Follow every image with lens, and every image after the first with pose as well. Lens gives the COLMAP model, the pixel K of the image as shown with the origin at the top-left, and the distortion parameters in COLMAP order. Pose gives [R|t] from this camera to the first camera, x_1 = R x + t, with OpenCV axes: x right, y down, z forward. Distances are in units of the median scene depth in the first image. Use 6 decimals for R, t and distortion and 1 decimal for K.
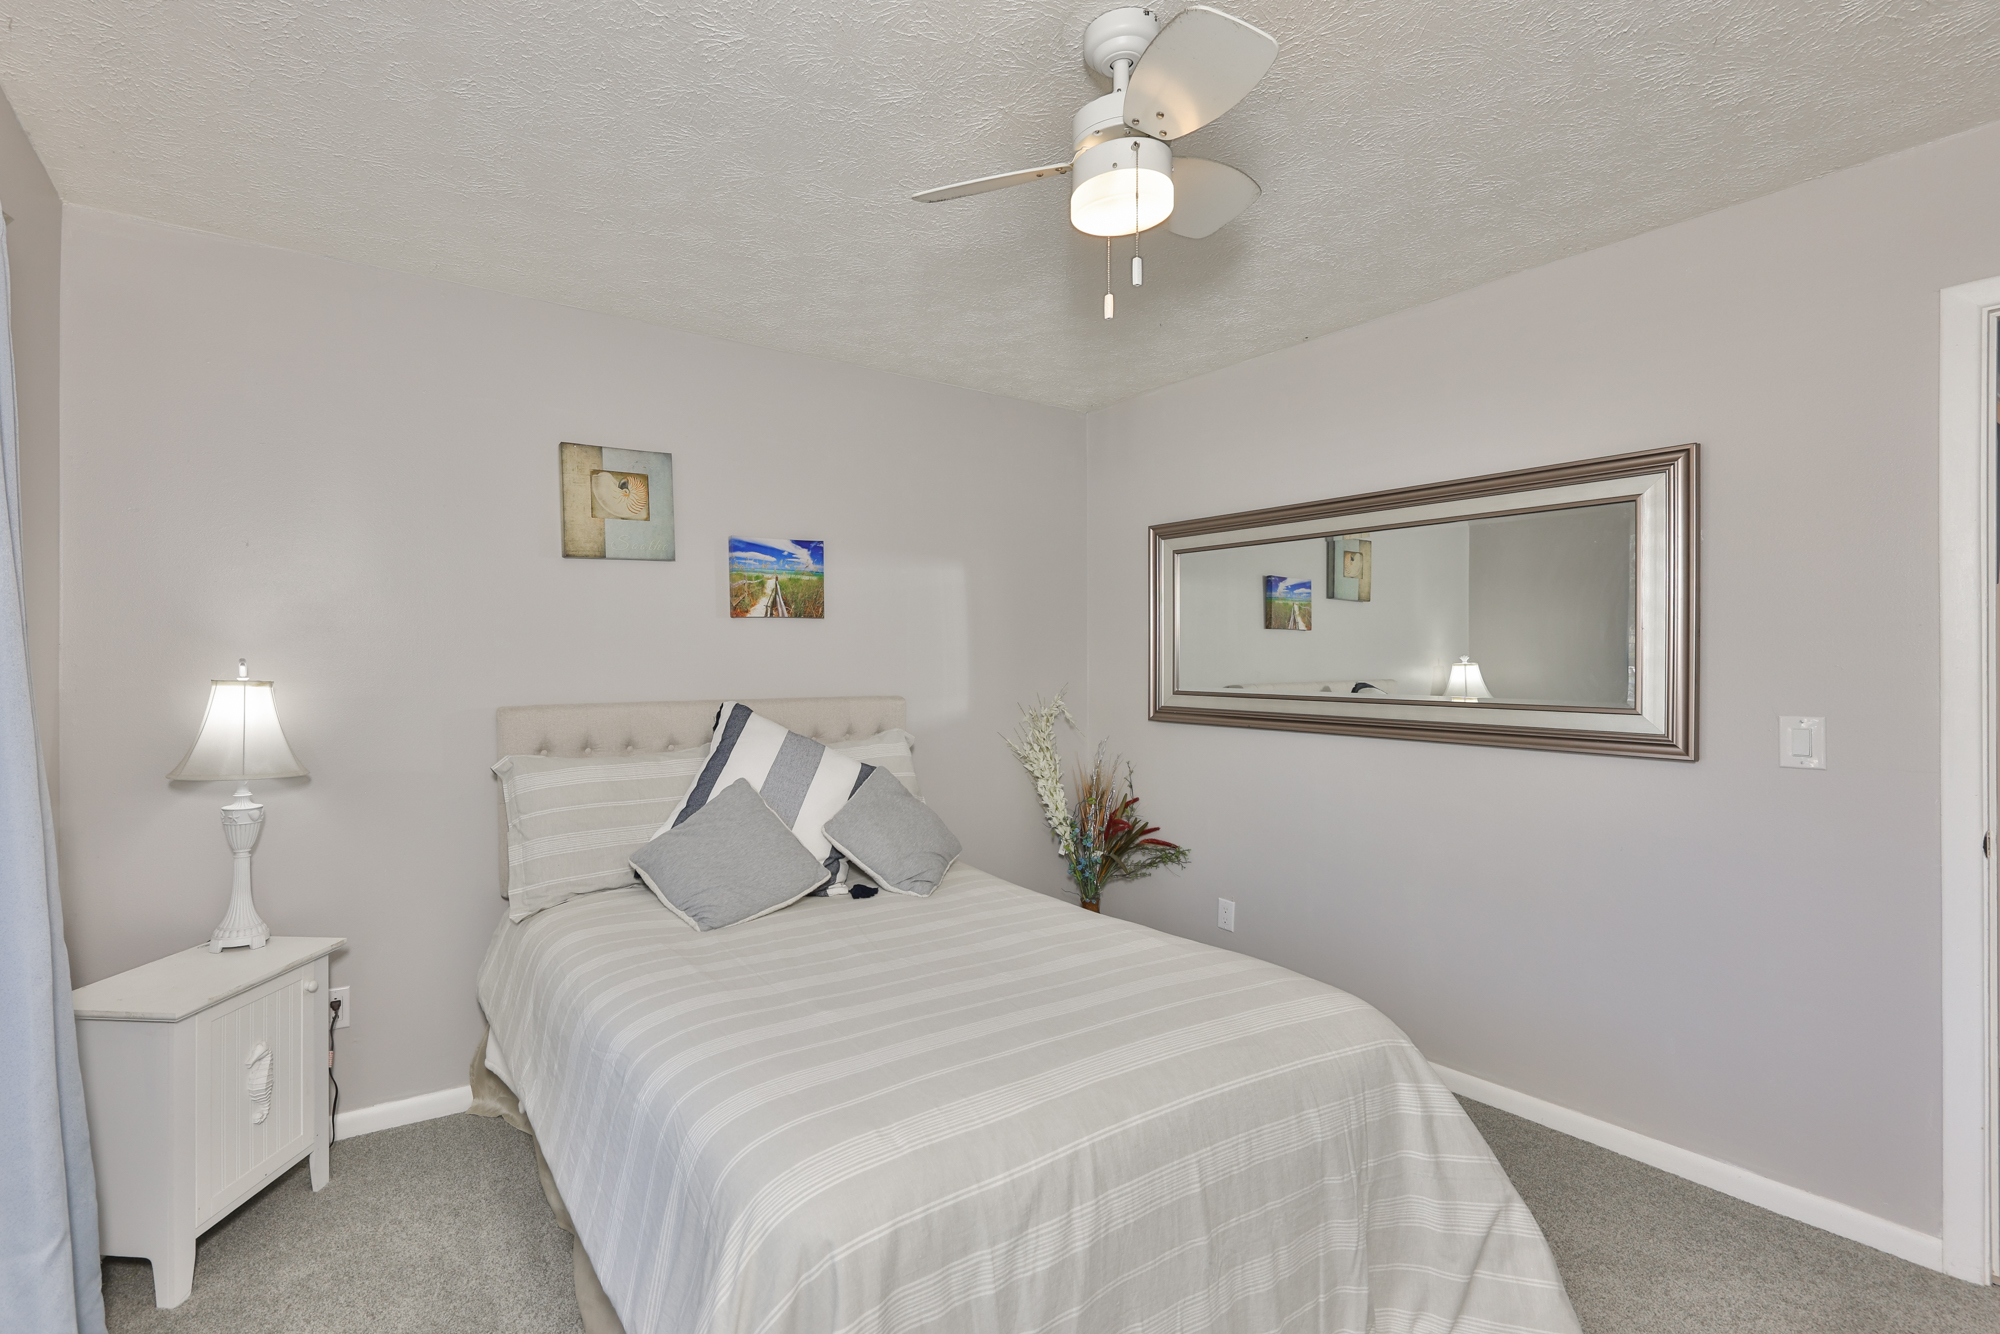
lens RADIAL K [[848.0, 0, 995.5], [0, 848.0, 664.5], [0, 0, 1]] dist [-0.003161, 0.000189]
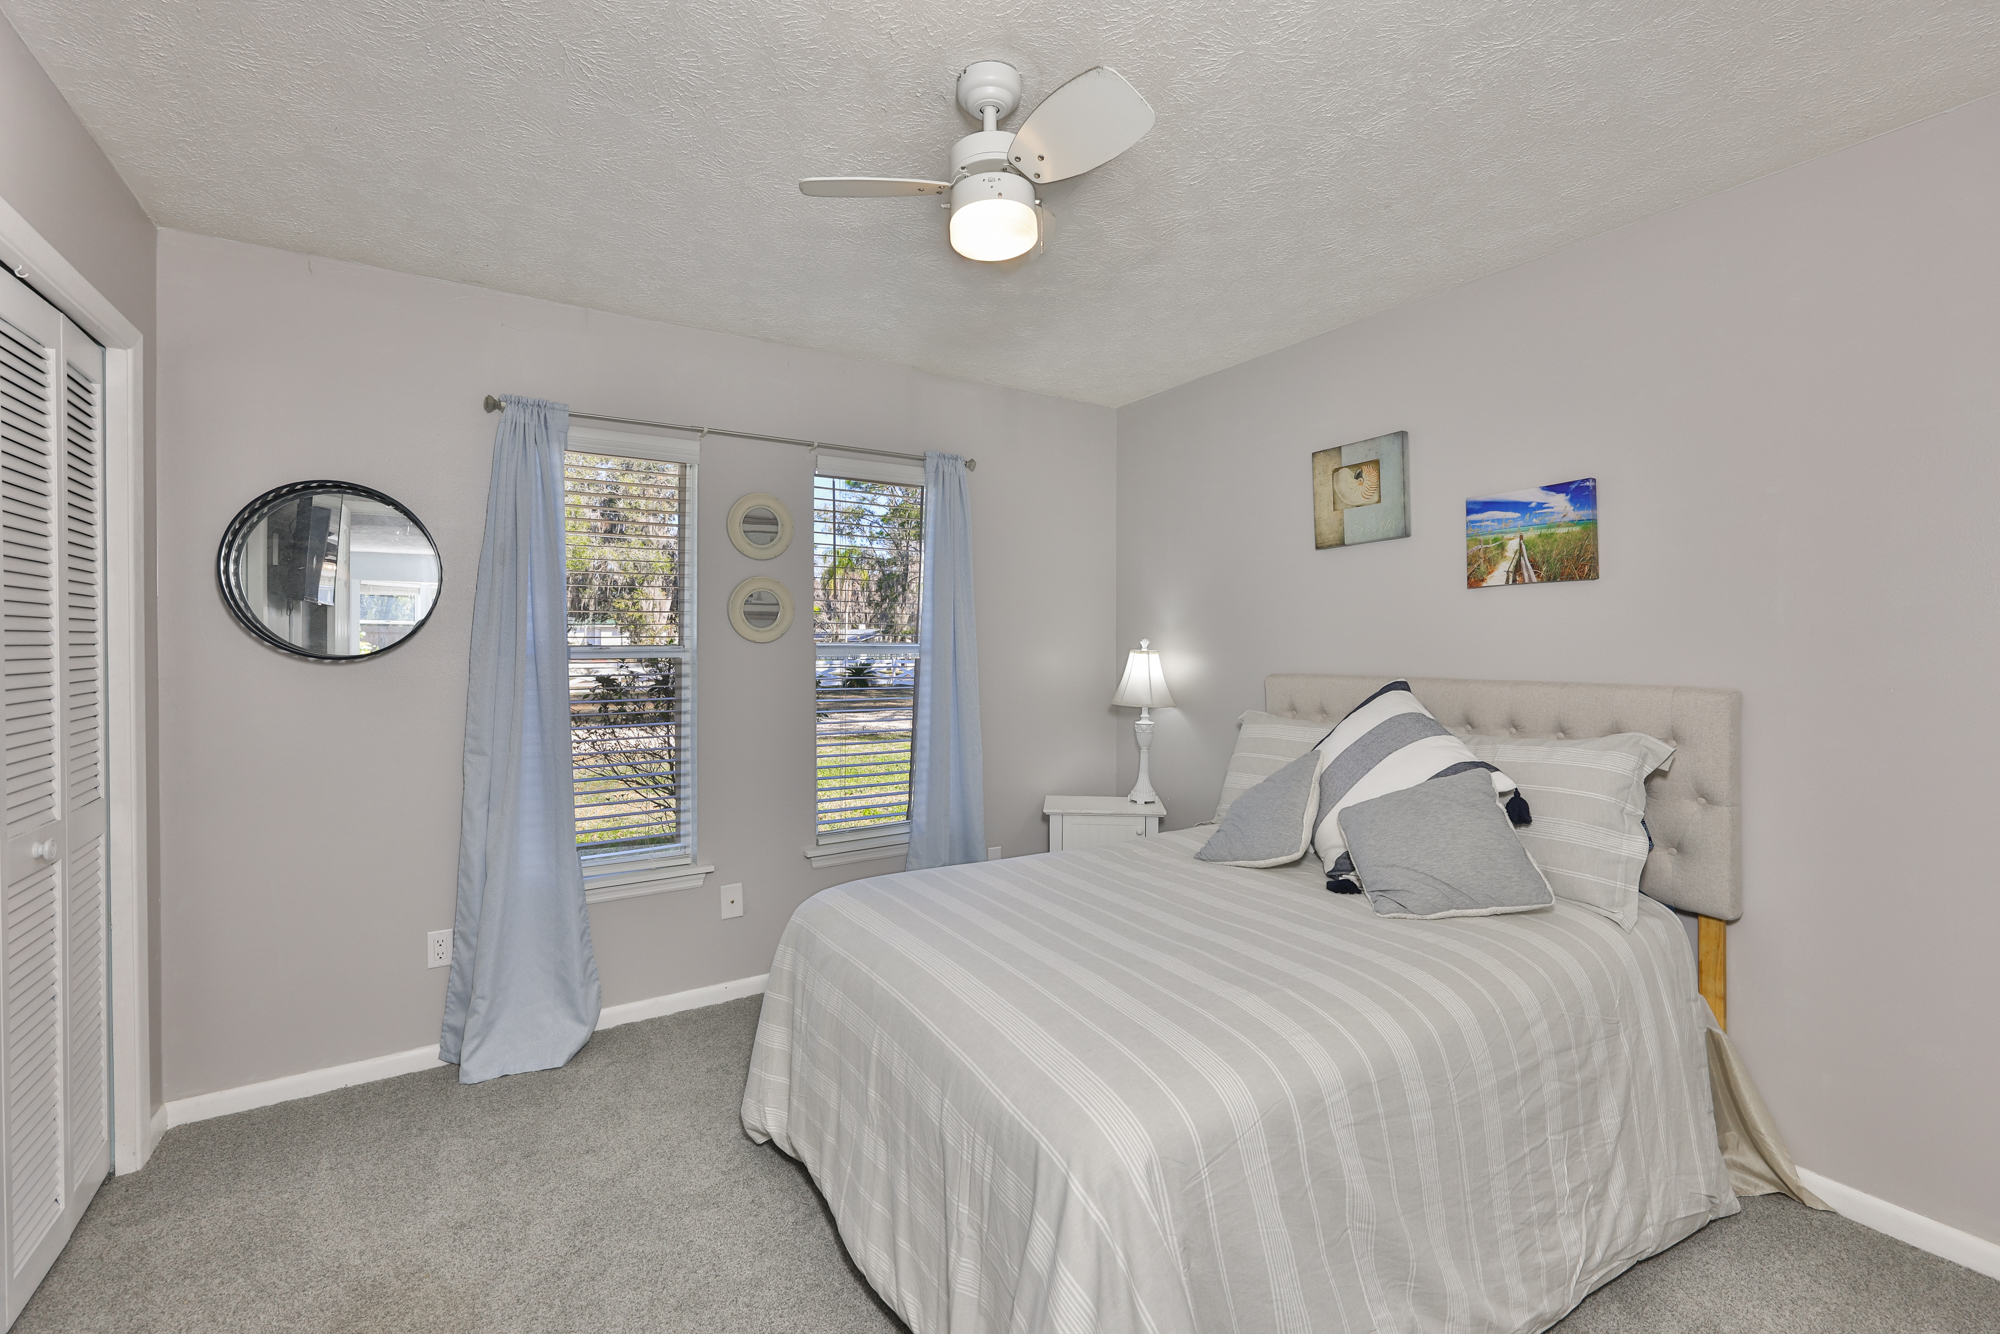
lens RADIAL K [[848.0, 0, 995.5], [0, 848.0, 664.5], [0, 0, 1]] dist [-0.003161, 0.000189]
pose [[-0.015731, 0.024025, -0.999588, 0.611008], [-0.003053, 0.999705, 0.024076, 0.005774], [0.999872, 0.003431, -0.015653, 0.512430]]
